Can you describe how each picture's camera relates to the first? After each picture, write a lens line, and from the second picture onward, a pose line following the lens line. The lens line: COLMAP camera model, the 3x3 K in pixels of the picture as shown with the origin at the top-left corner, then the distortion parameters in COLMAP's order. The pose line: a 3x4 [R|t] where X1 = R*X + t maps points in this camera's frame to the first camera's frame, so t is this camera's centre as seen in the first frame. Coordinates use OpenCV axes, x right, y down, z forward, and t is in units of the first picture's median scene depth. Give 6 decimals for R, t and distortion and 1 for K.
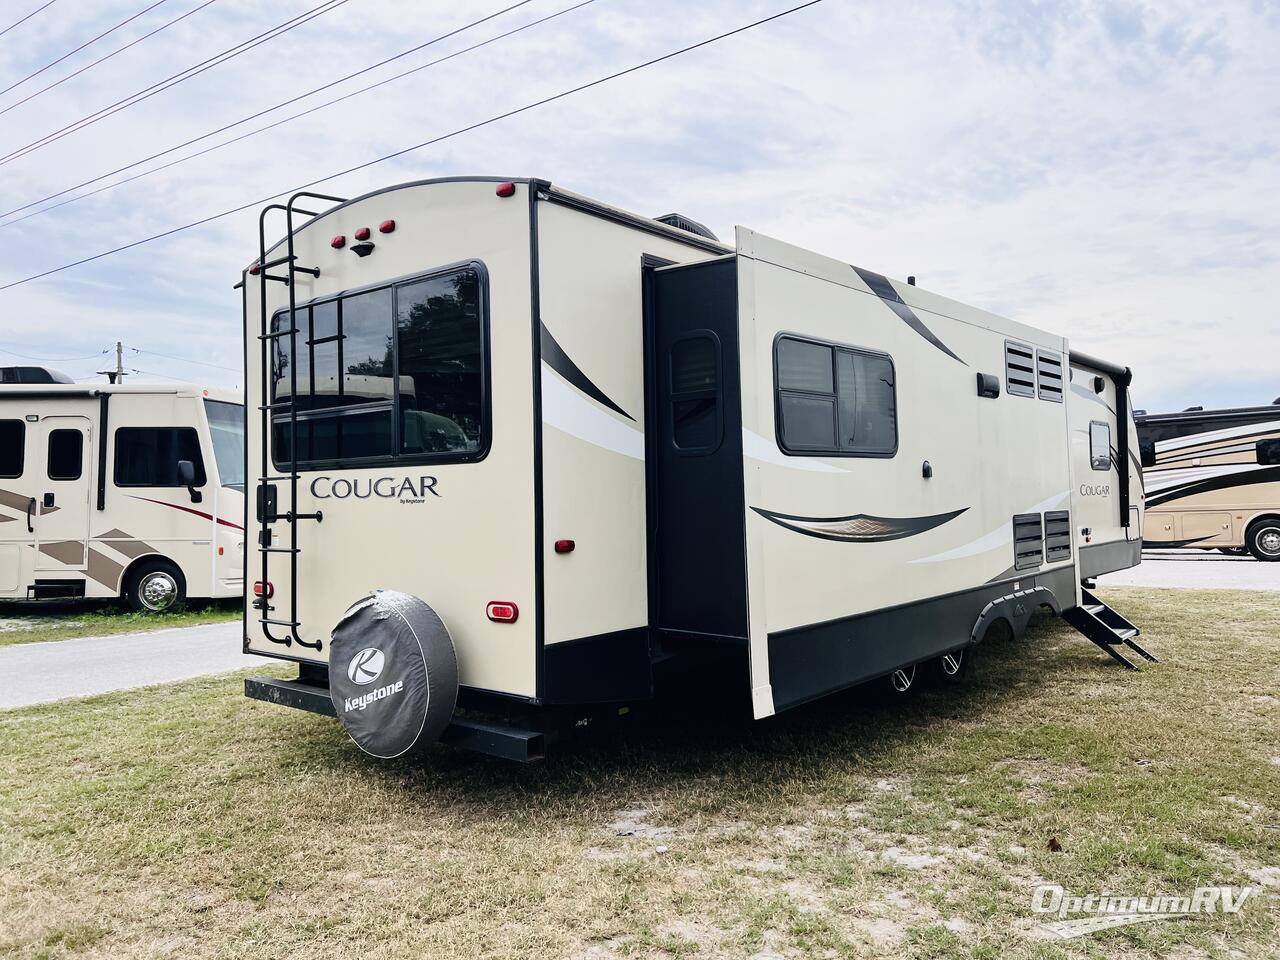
lens RADIAL K [[977.0, 0, 647.7], [0, 977.0, 471.4], [0, 0, 1]] dist [0.007282, 0.000522]
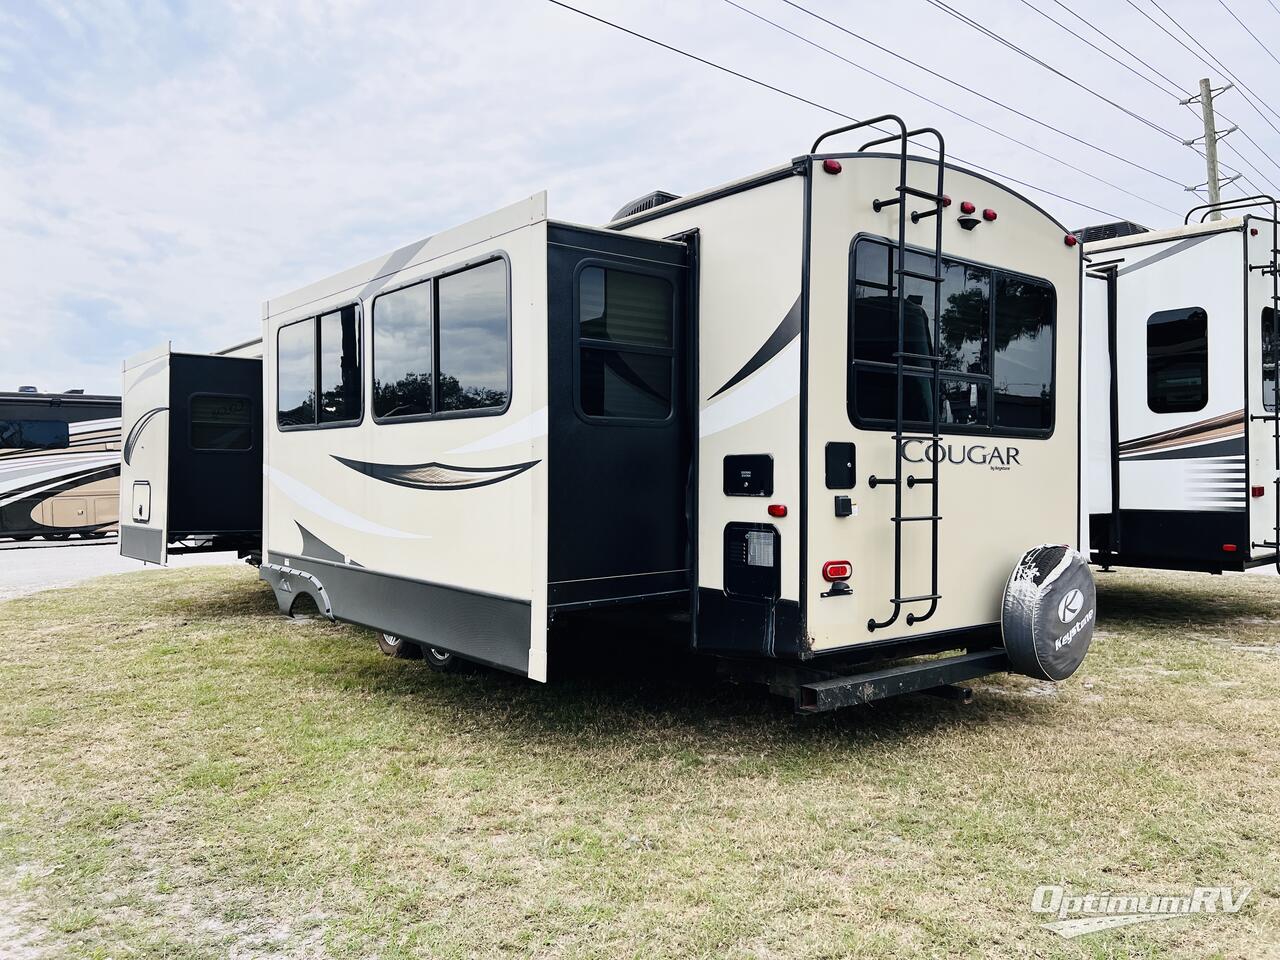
lens RADIAL K [[977.0, 0, 648.5], [0, 977.0, 483.6], [0, 0, 1]] dist [0.007282, 0.000522]
pose [[0.190537, 0.010356, 0.981625, -1.412821], [-0.032850, 0.999452, -0.004168, 0.065458], [-0.981130, -0.031452, 0.190773, 1.162807]]
